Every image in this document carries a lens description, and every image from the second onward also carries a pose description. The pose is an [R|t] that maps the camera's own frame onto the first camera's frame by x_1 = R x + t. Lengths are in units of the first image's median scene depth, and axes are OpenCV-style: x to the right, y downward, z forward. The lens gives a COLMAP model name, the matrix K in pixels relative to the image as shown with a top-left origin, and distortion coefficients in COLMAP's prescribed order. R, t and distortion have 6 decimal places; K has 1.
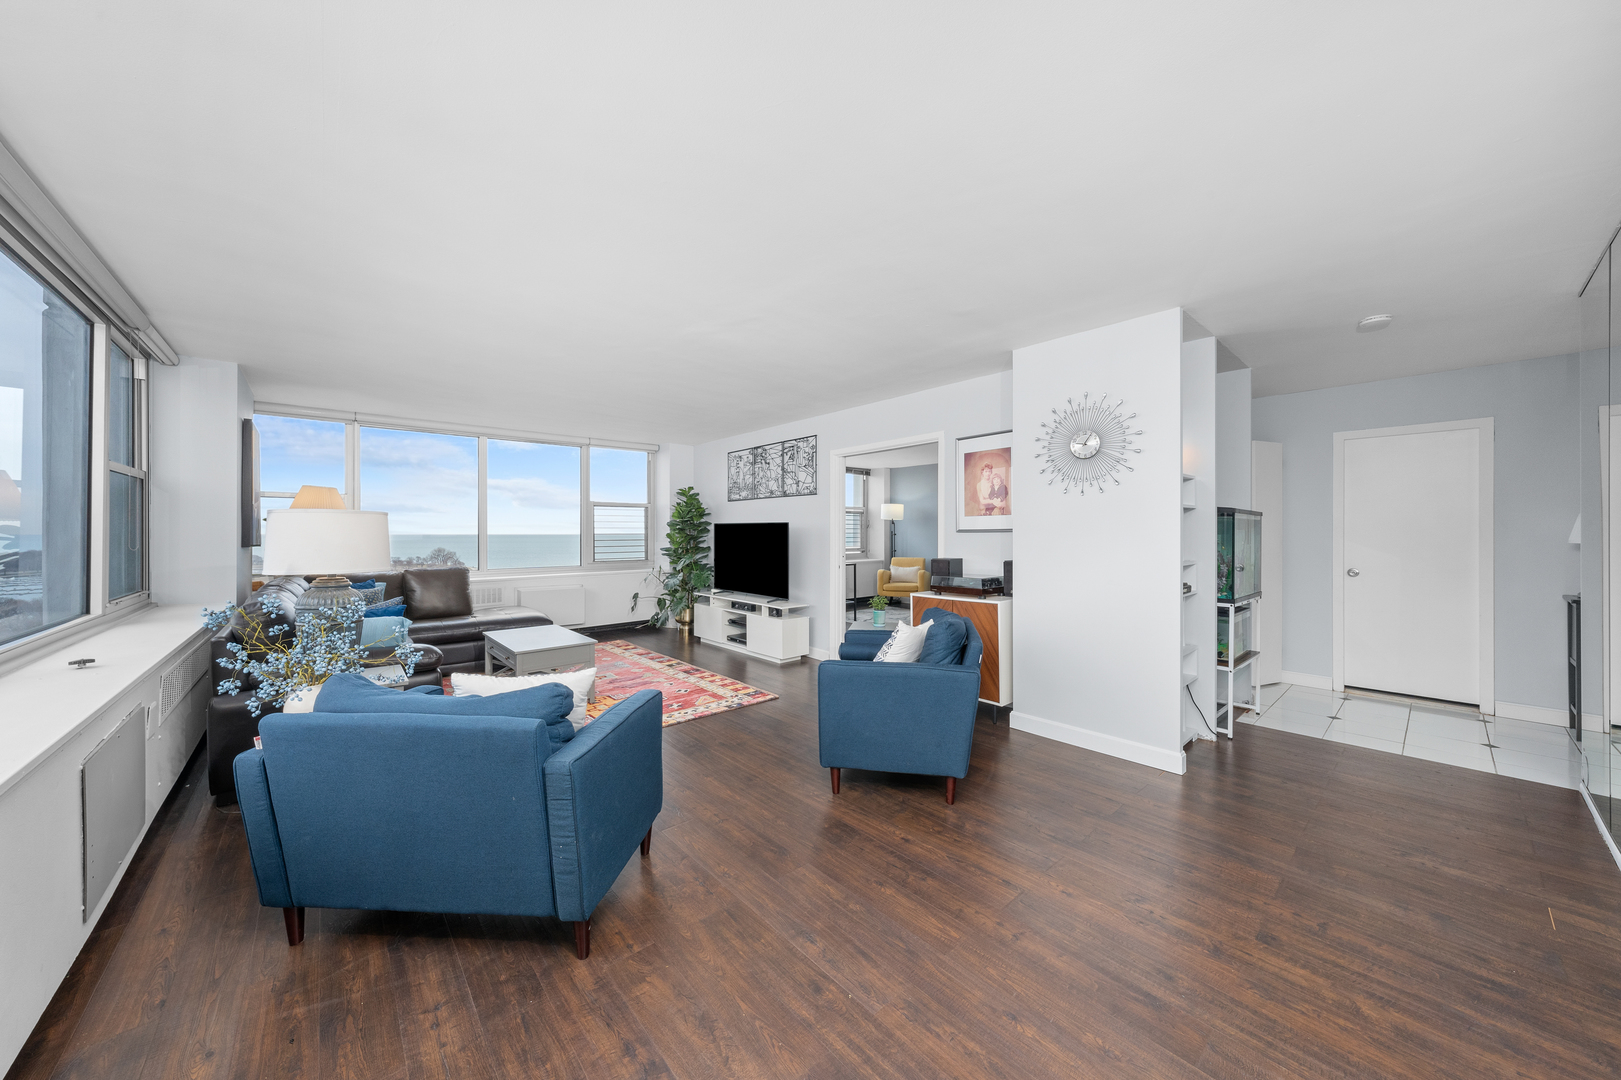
lens RADIAL K [[563.3, 0, 820.1], [0, 563.3, 535.3], [0, 0, 1]] dist [-0.002588, 0.000154]
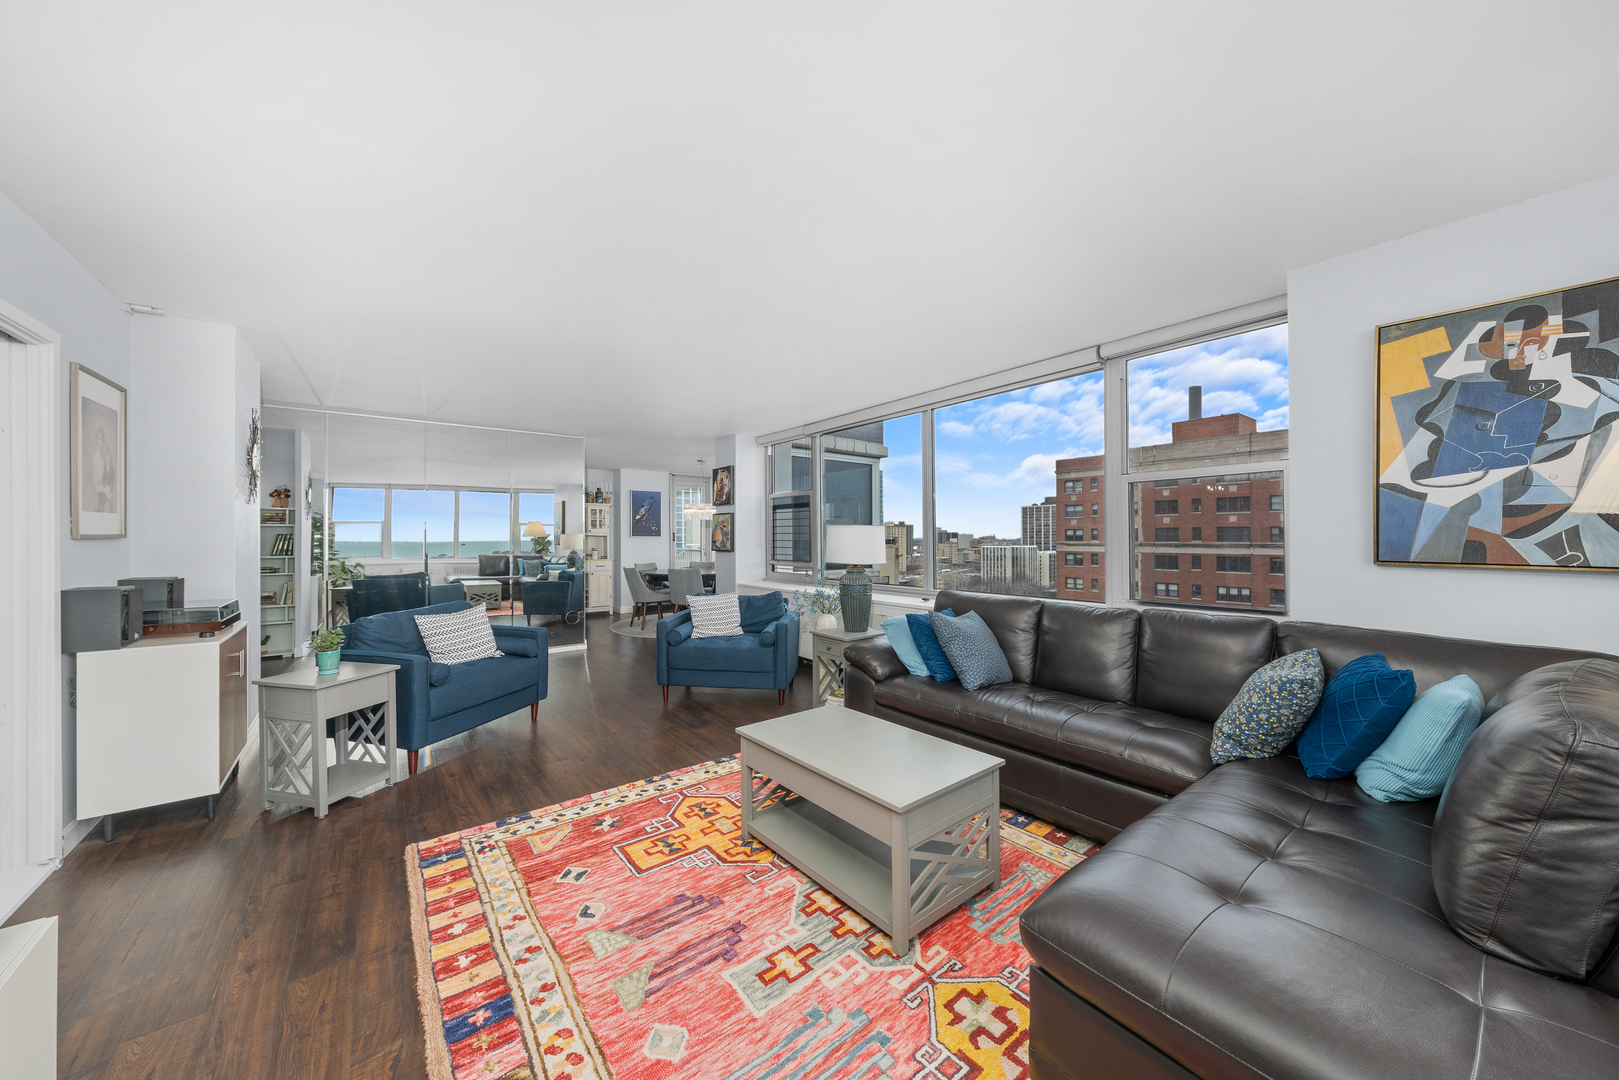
lens RADIAL K [[562.6, 0, 804.3], [0, 562.6, 547.1], [0, 0, 1]] dist [-0.002588, 0.000154]
pose [[-0.997082, 0.010225, 0.075648, -0.350577], [0.012047, 0.999647, 0.023670, -0.001694], [-0.075379, 0.024512, -0.996854, 1.072830]]
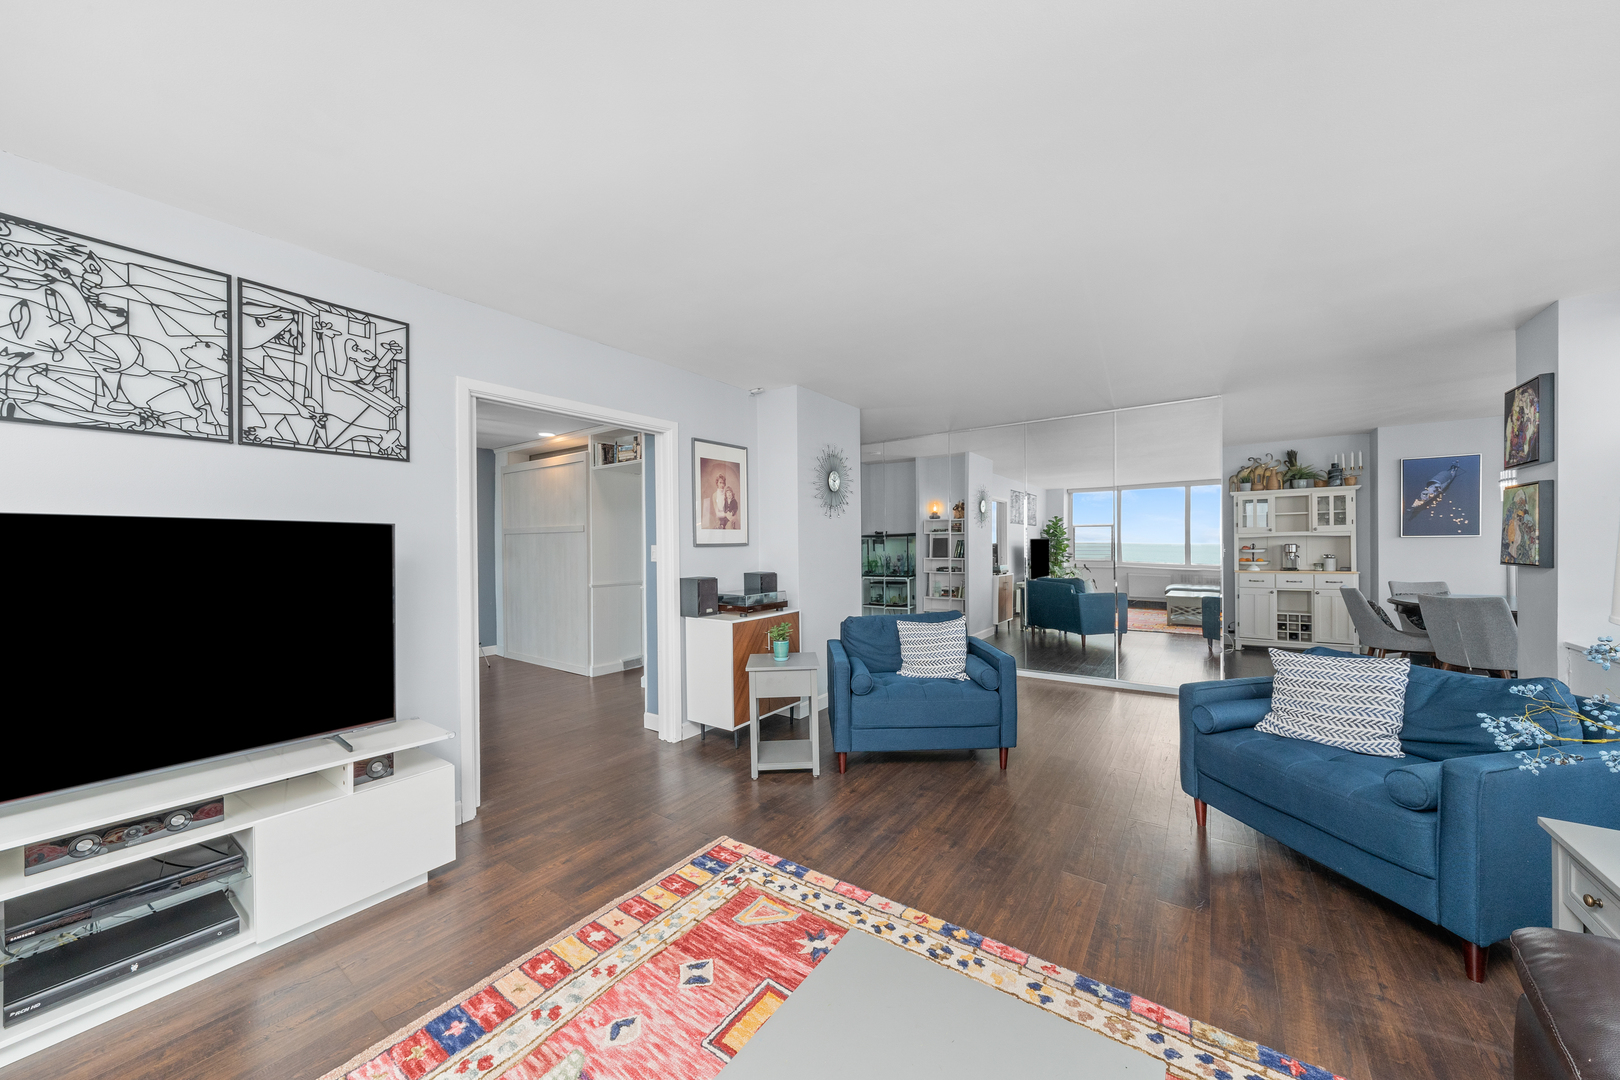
lens RADIAL K [[563.0, 0, 796.4], [0, 563.0, 551.2], [0, 0, 1]] dist [-0.002588, 0.000154]
pose [[-0.208766, 0.000123, 0.977966, -0.458859], [0.021279, 0.999764, 0.004416, 0.000543], [-0.977734, 0.021732, -0.208719, 0.749715]]
